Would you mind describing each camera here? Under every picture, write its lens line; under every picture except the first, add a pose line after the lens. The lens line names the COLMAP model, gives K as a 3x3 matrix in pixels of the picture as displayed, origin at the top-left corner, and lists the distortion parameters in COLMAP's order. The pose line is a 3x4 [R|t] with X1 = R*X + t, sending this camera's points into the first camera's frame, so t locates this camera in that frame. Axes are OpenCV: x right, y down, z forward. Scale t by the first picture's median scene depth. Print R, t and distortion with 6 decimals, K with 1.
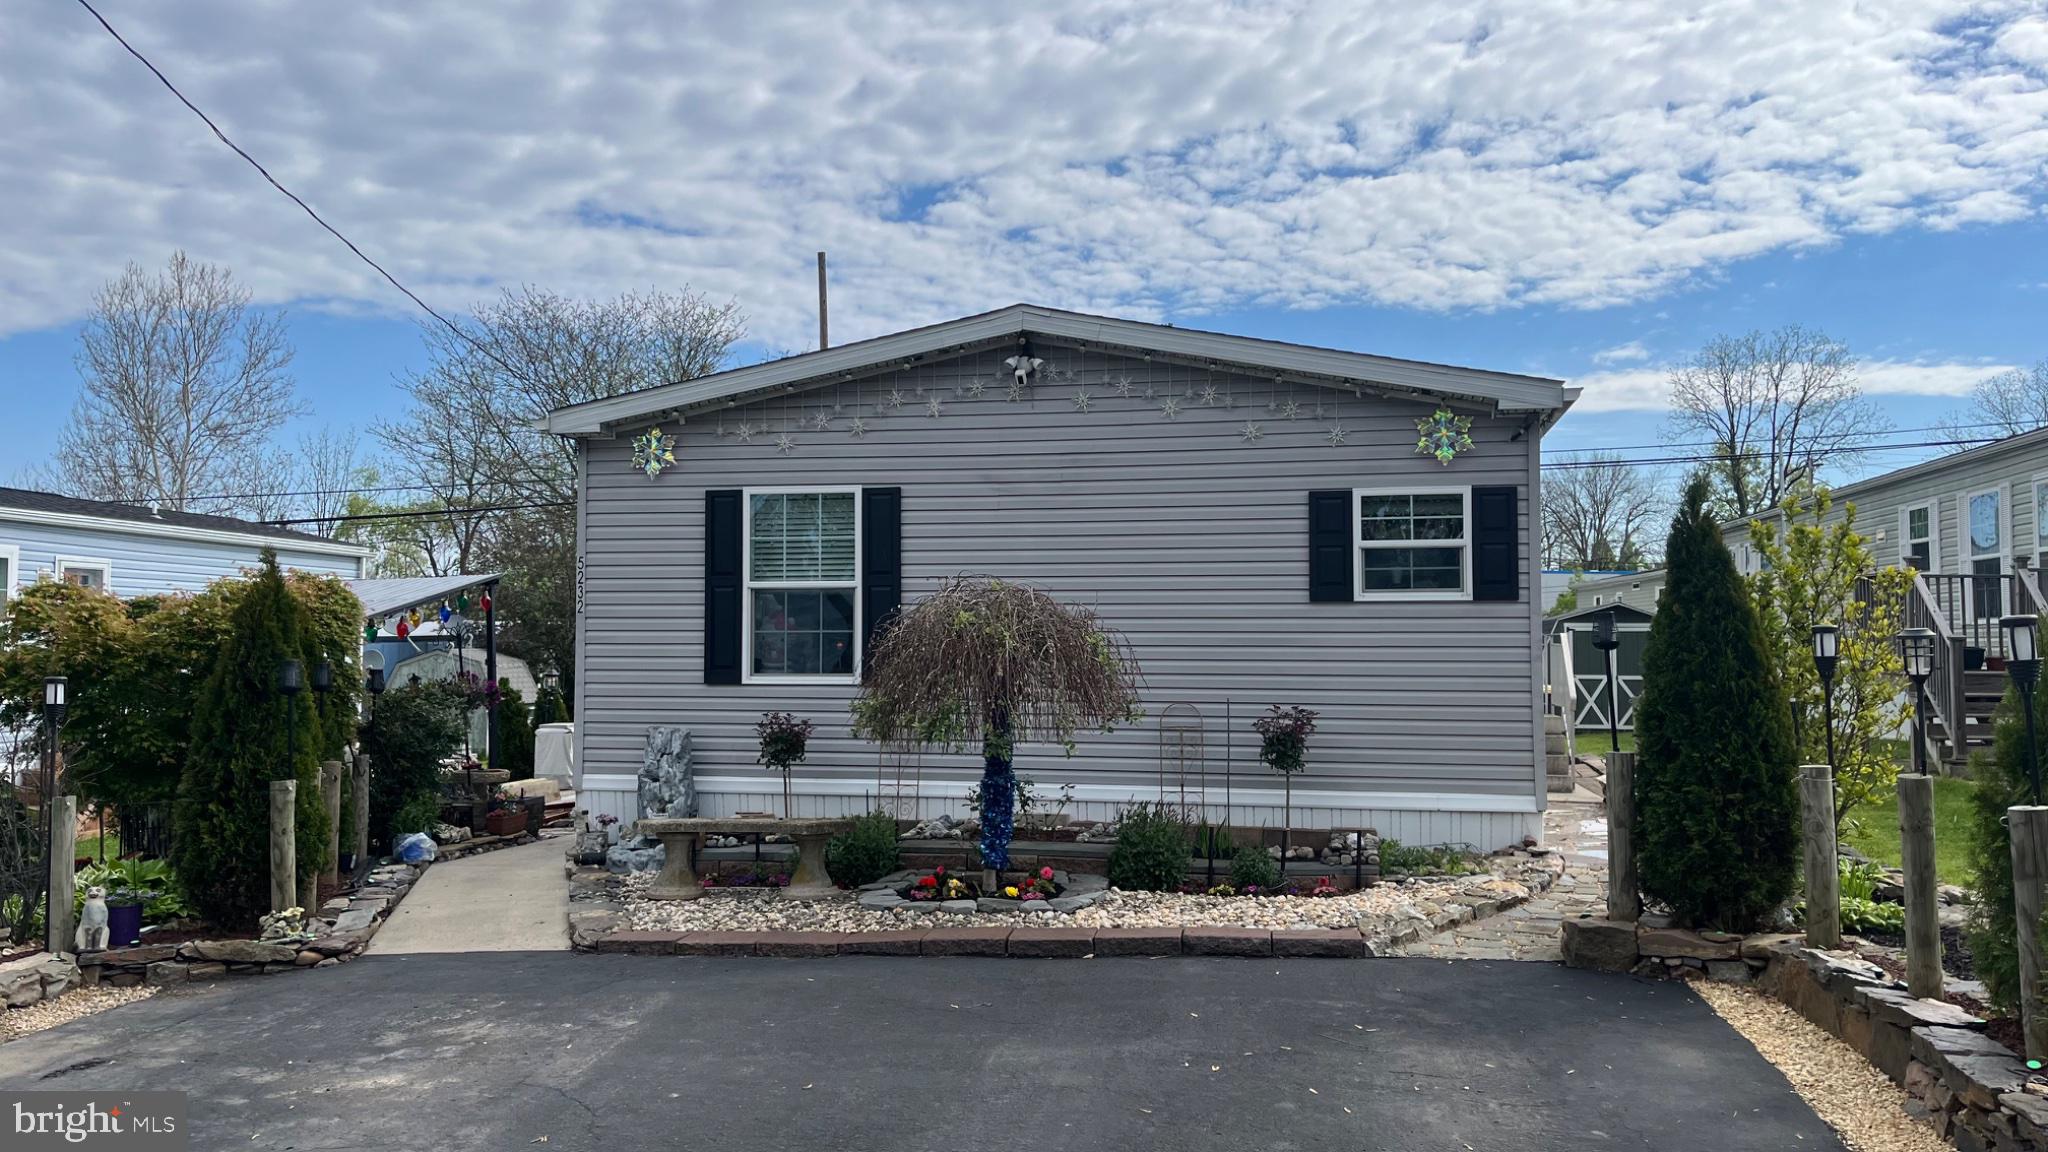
lens RADIAL K [[1593.3, 0, 1021.5], [0, 1593.3, 571.0], [0, 0, 1]] dist [0.049413, -0.000059]
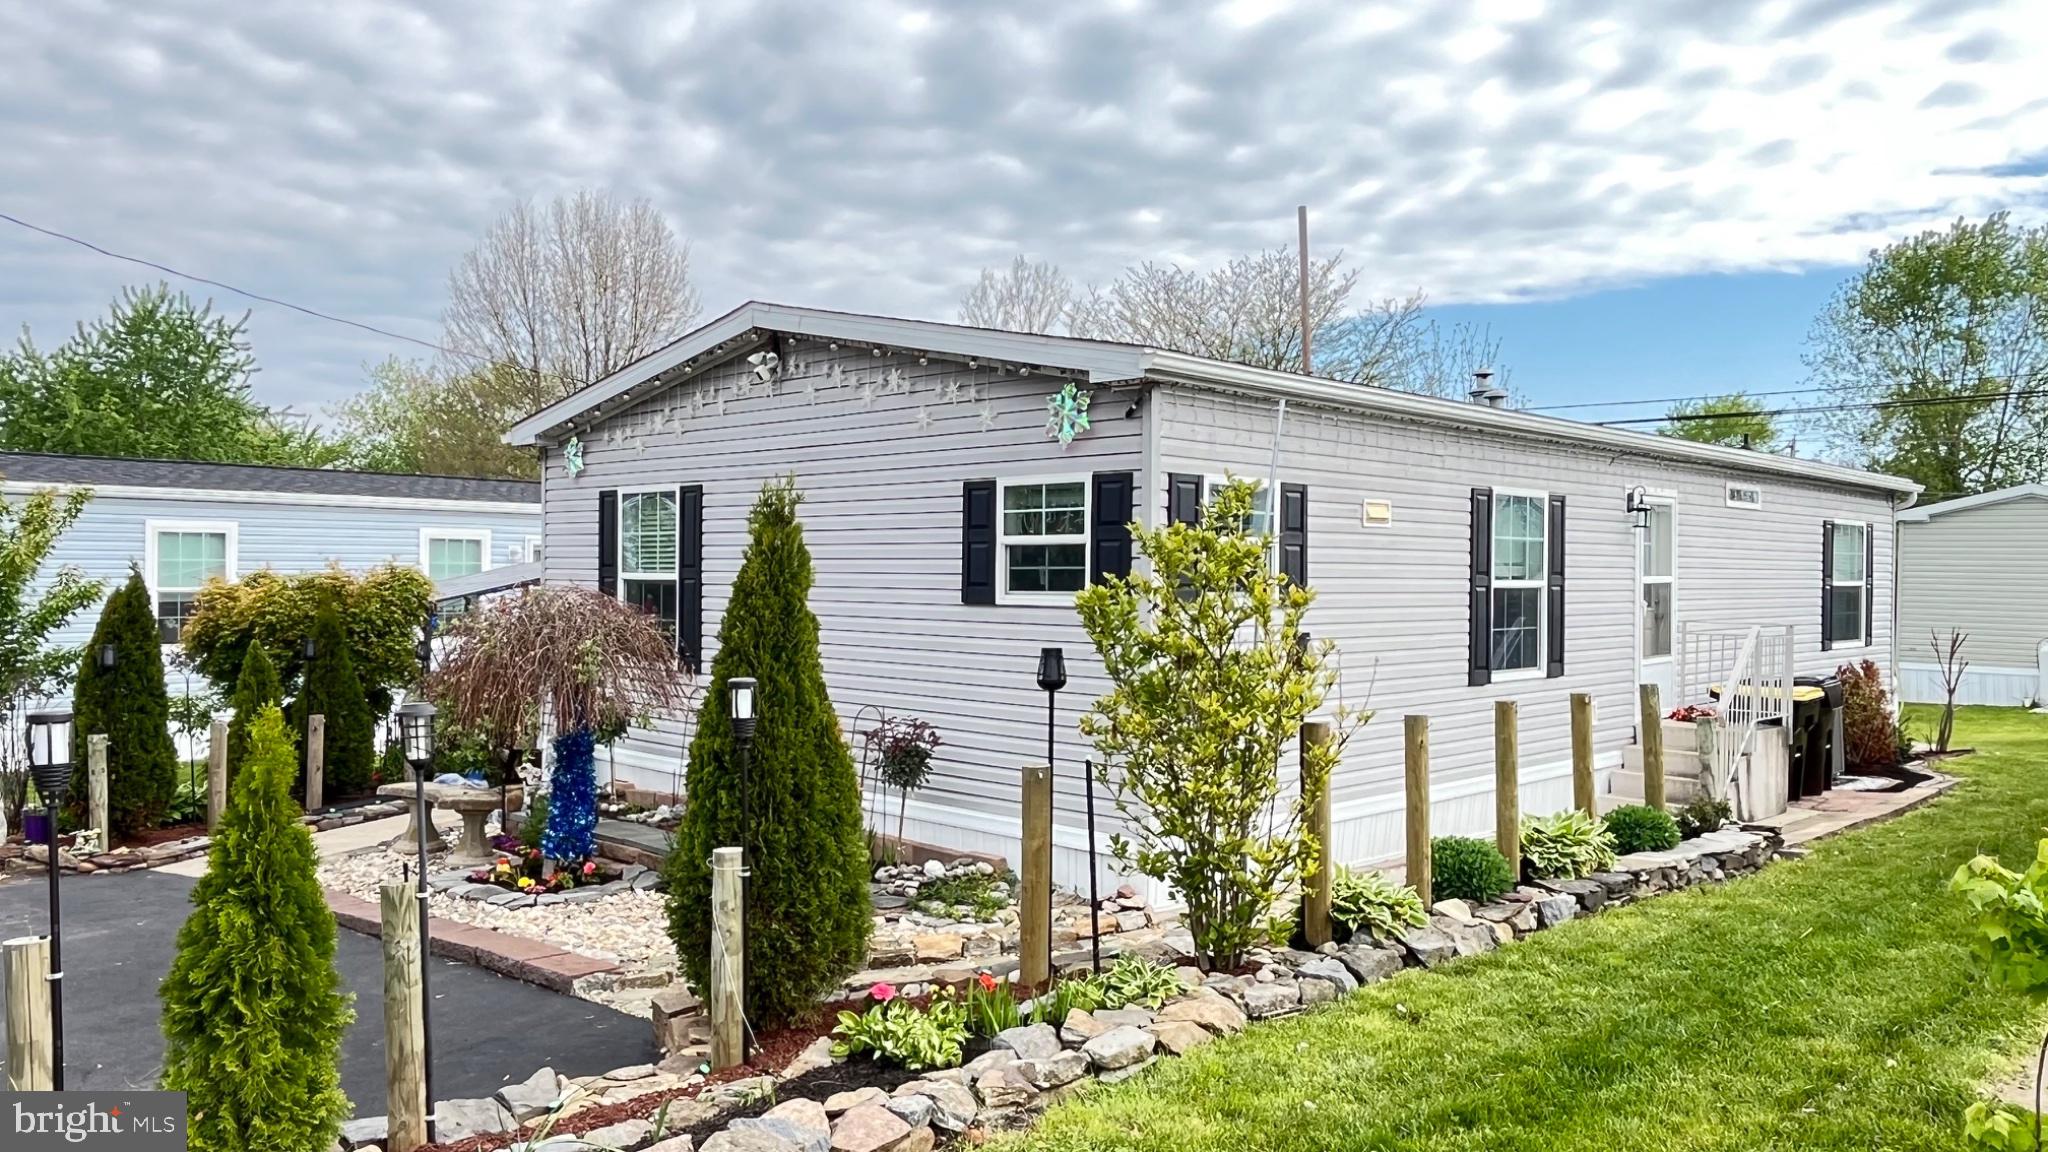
lens RADIAL K [[1519.3, 0, 1026.2], [0, 1519.3, 581.8], [0, 0, 1]] dist [-0.004933, -0.001464]
pose [[0.832969, 0.010456, -0.553221, 0.689375], [0.016768, 0.998885, 0.044126, -0.030718], [0.553066, -0.046032, 0.831865, 0.299532]]
